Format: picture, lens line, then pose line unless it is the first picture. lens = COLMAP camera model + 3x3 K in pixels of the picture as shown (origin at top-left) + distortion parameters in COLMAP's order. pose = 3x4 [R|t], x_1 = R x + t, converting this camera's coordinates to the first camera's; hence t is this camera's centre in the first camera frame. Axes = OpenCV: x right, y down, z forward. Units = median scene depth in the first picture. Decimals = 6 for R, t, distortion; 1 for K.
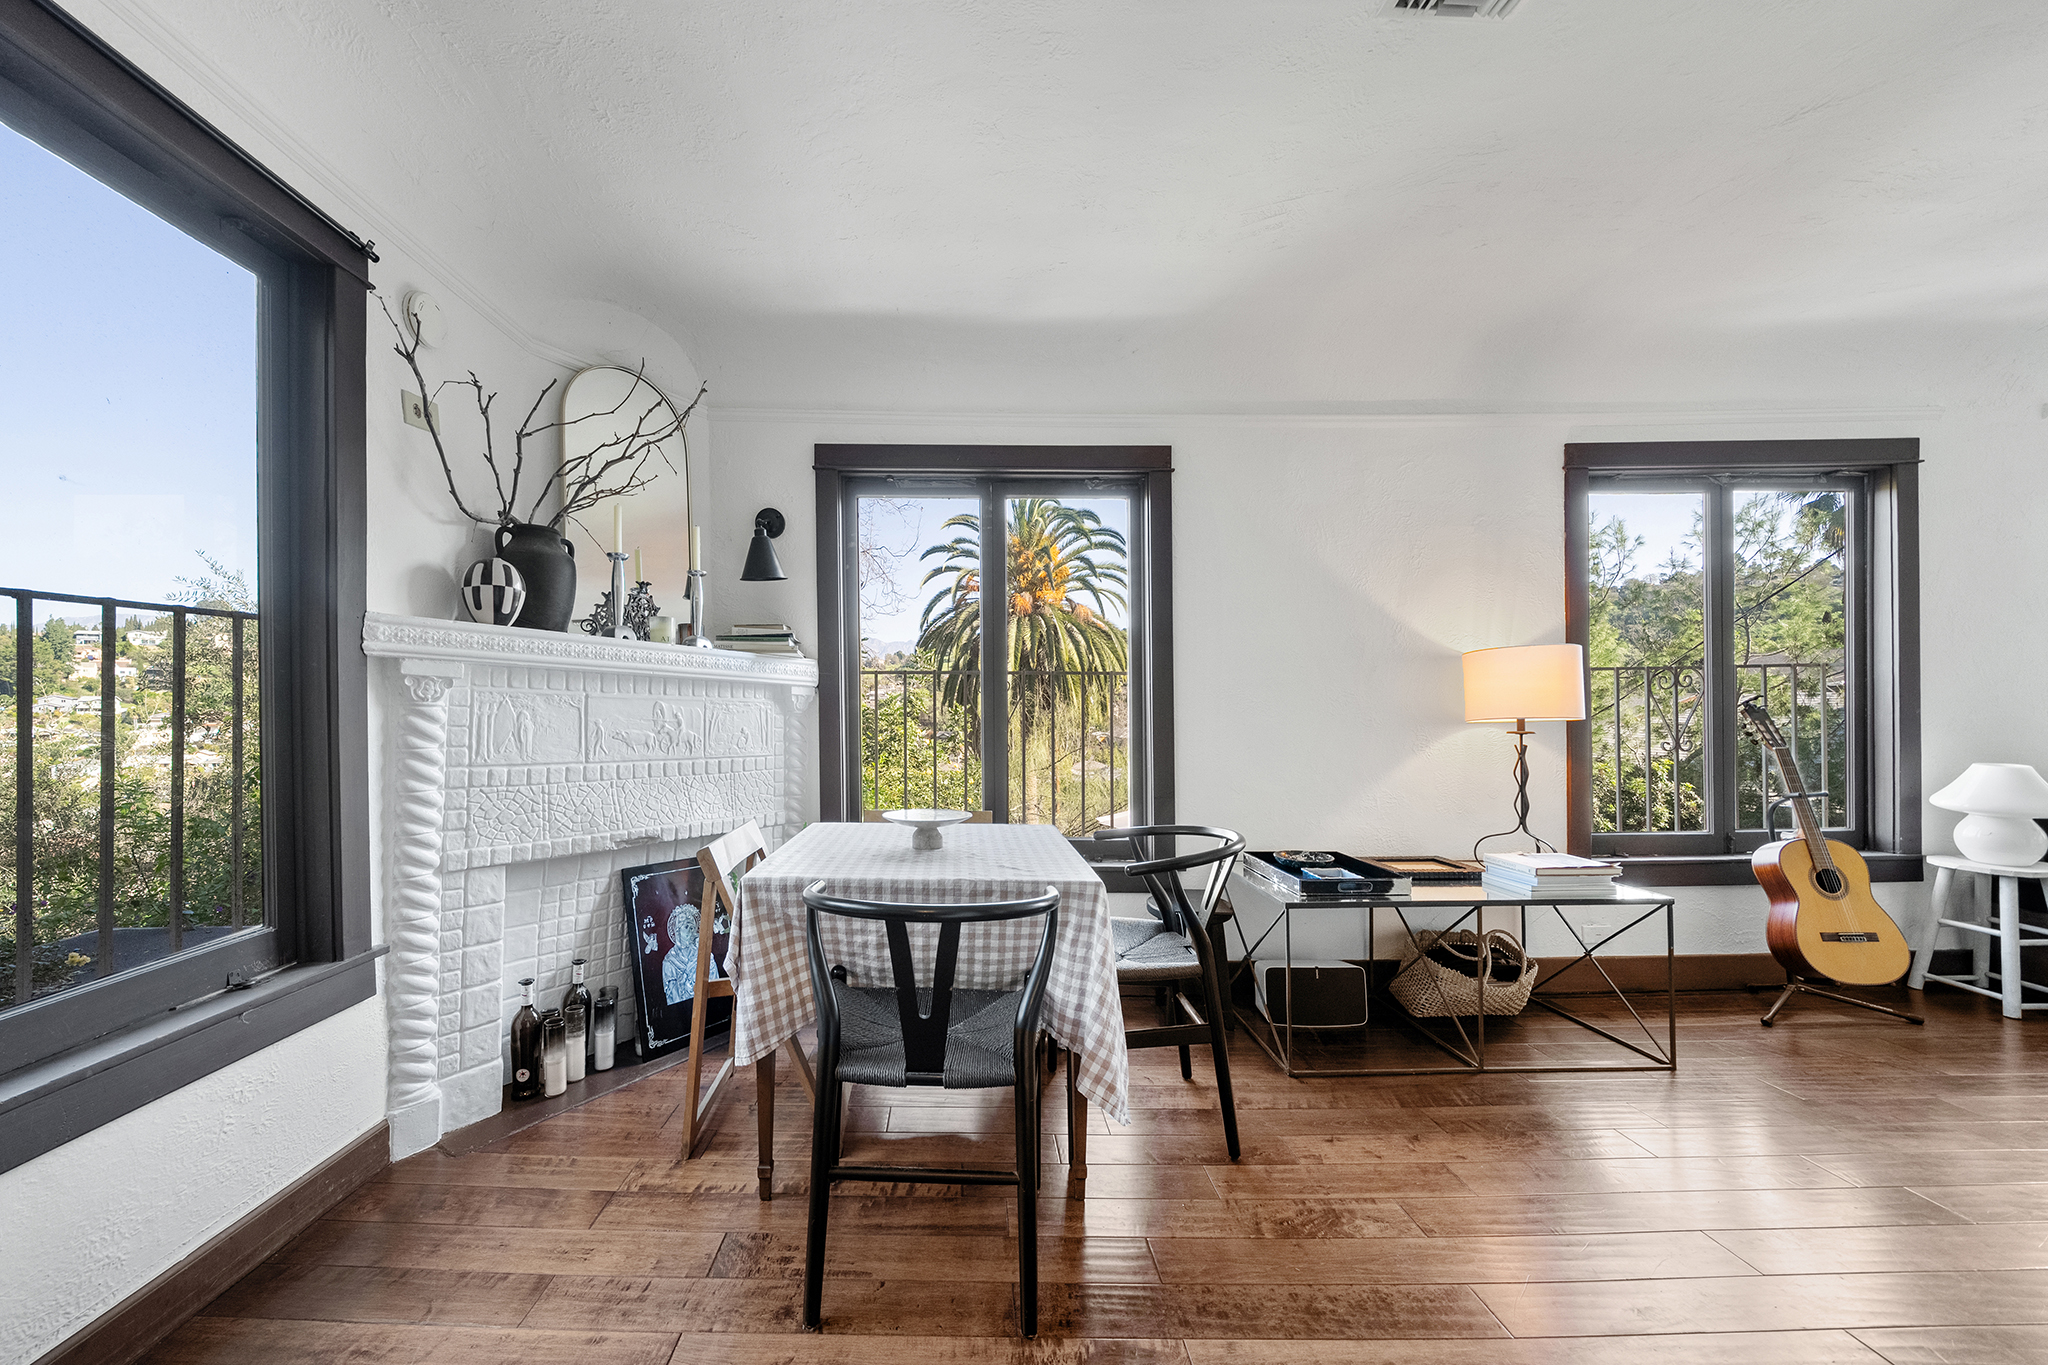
lens RADIAL K [[753.0, 0, 963.1], [0, 753.0, 701.8], [0, 0, 1]] dist [-0.000211, 0.000049]
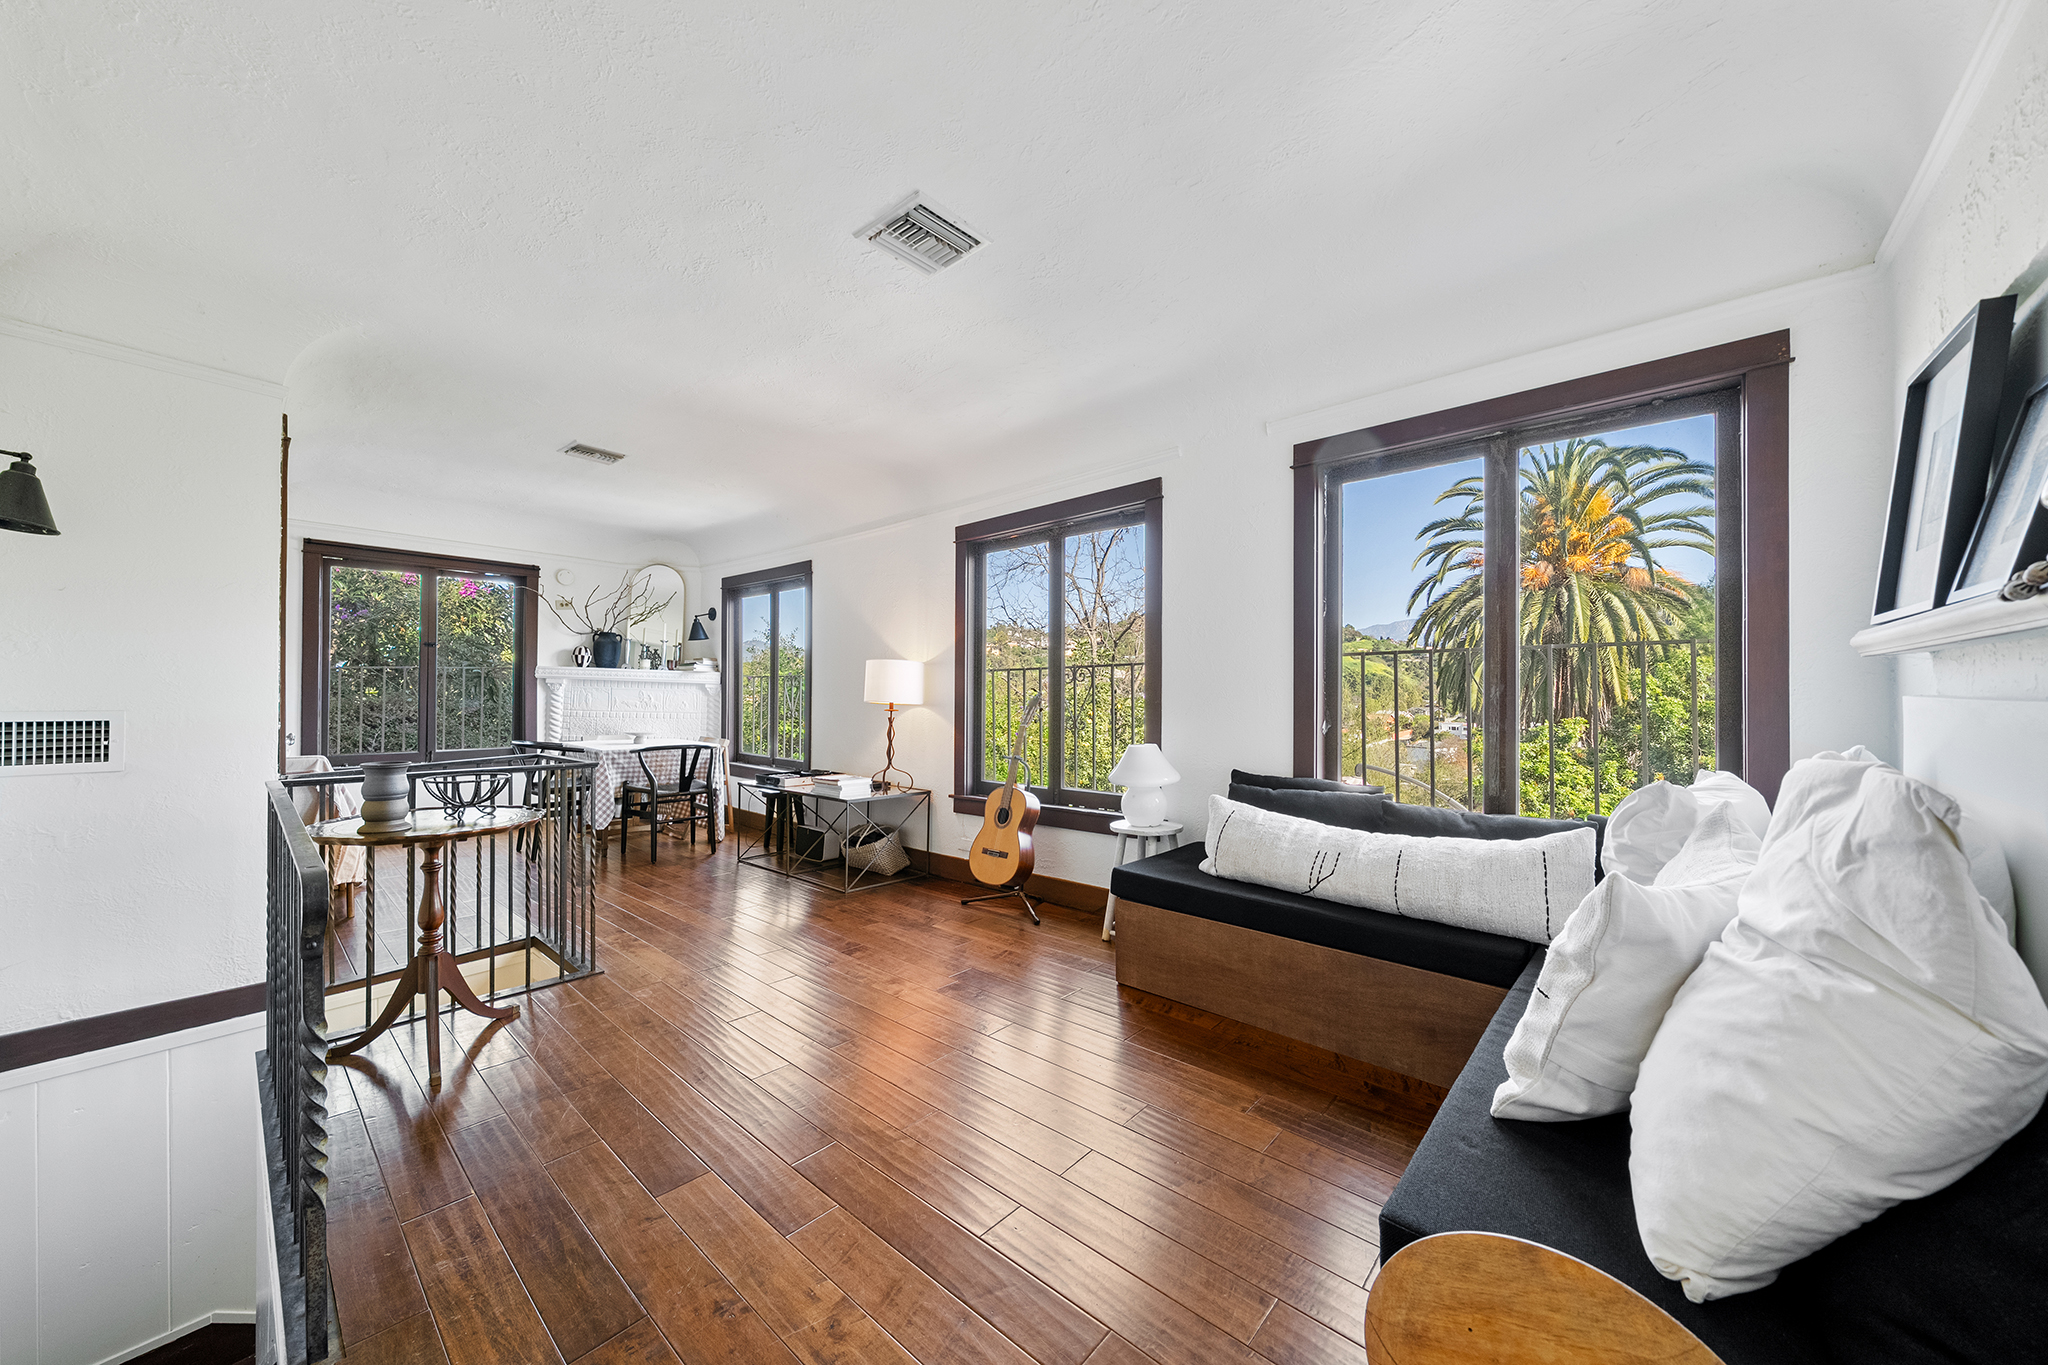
lens RADIAL K [[730.2, 0, 1017.1], [0, 730.2, 686.0], [0, 0, 1]] dist [0.017230, 0.000049]
pose [[0.735189, -0.000444, -0.677862, 2.036442], [-0.004136, 0.999978, -0.005140, -0.007954], [0.677849, 0.006582, 0.735171, -0.024943]]
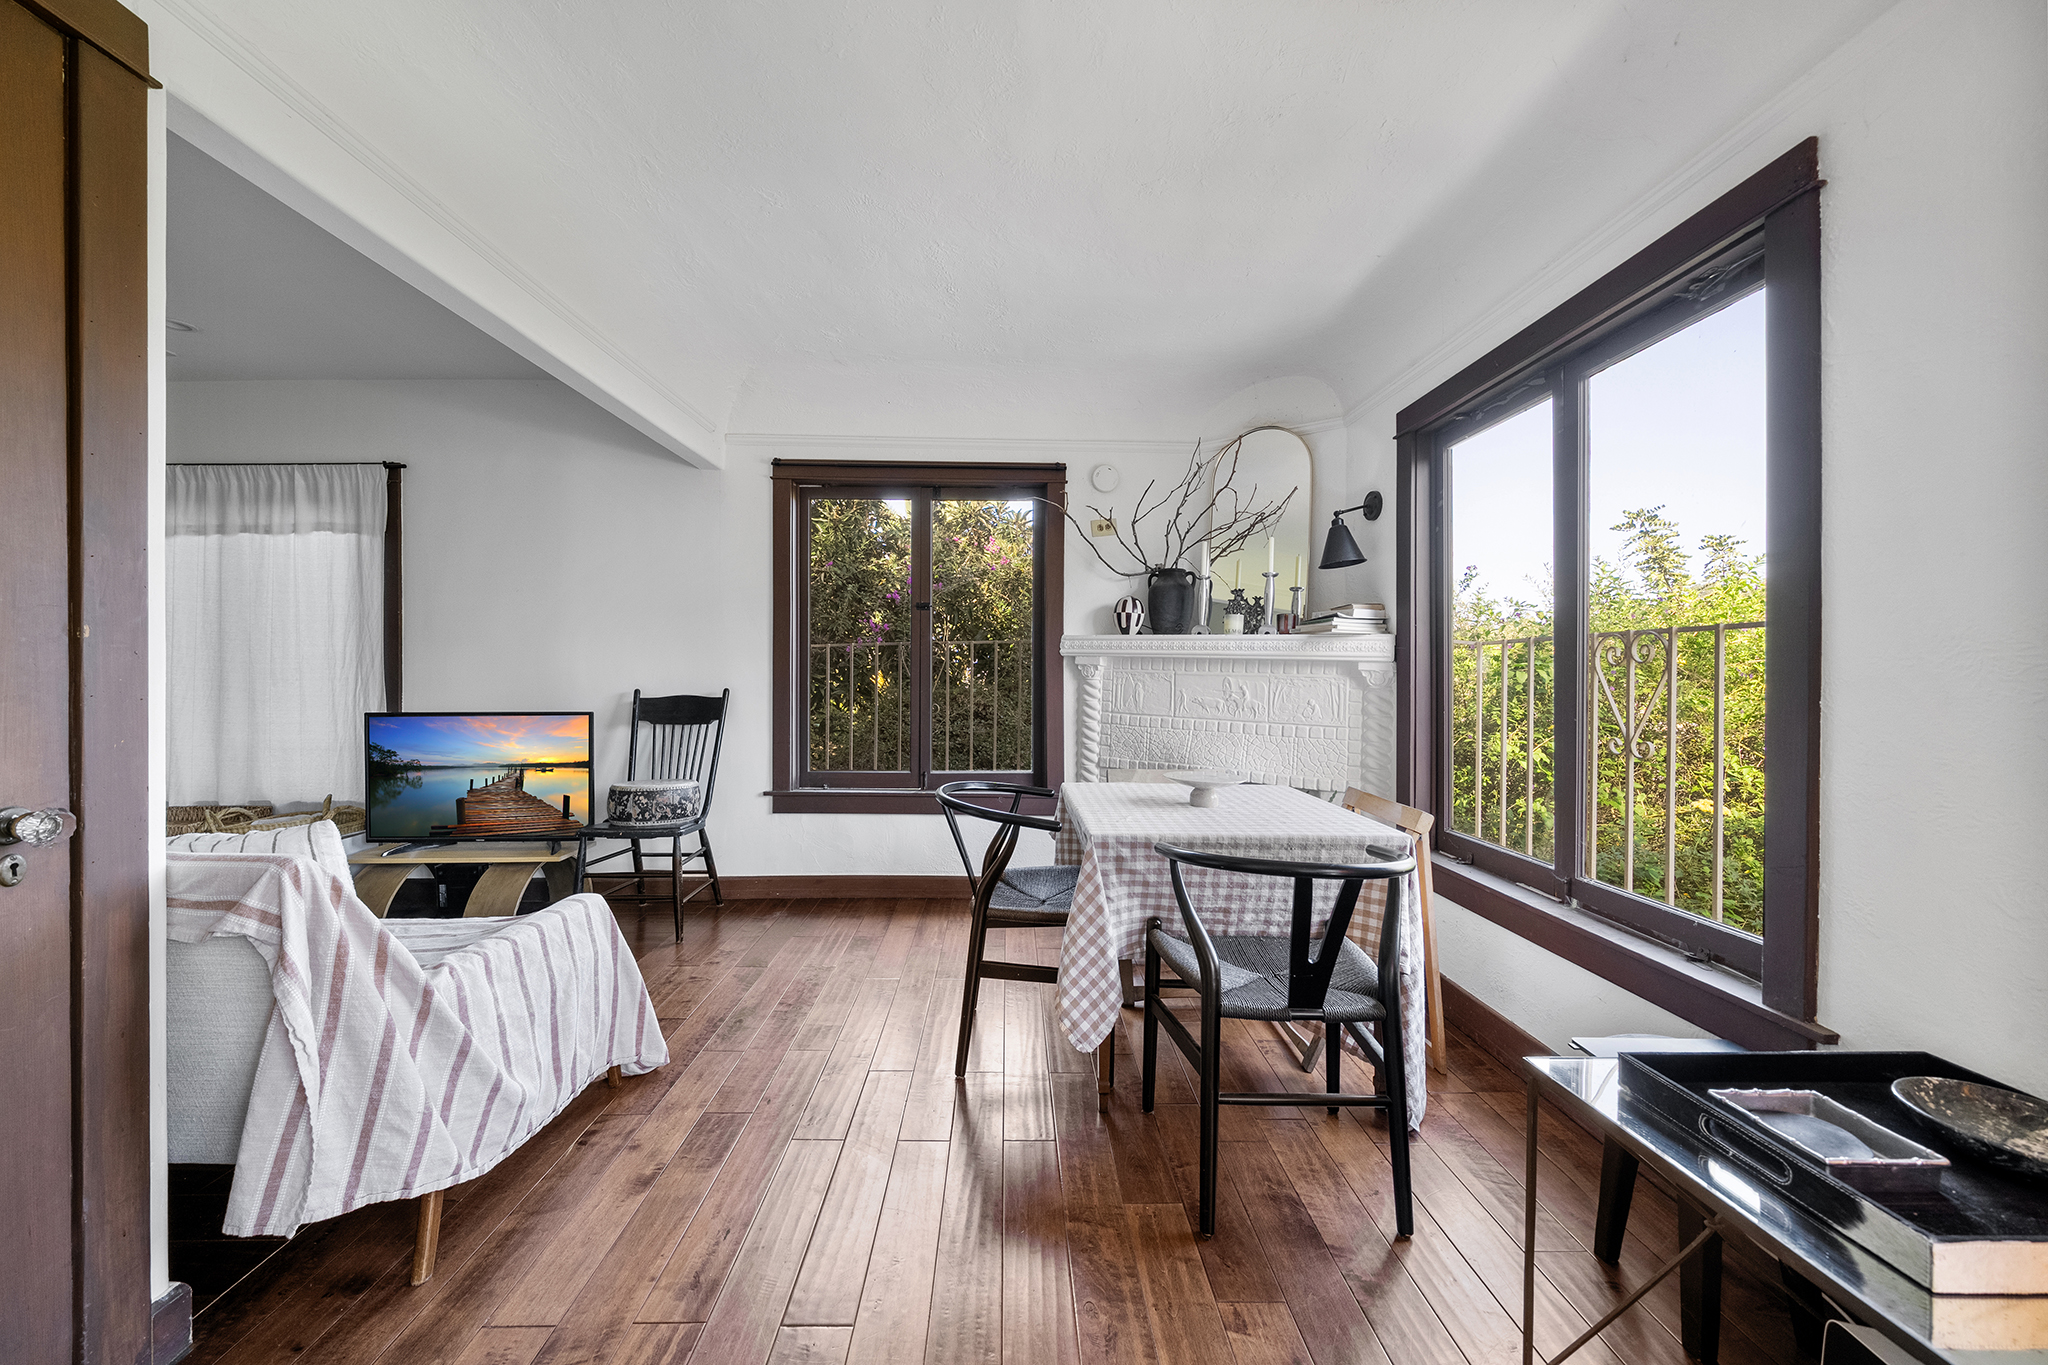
lens RADIAL K [[724.4, 0, 988.7], [0, 724.4, 678.6], [0, 0, 1]] dist [-0.000195, -0.000084]
pose [[-0.029217, -0.000947, -0.999573, 0.778298], [-0.002599, 0.999996, -0.000871, 0.003572], [0.999570, 0.002573, -0.029219, 0.518047]]
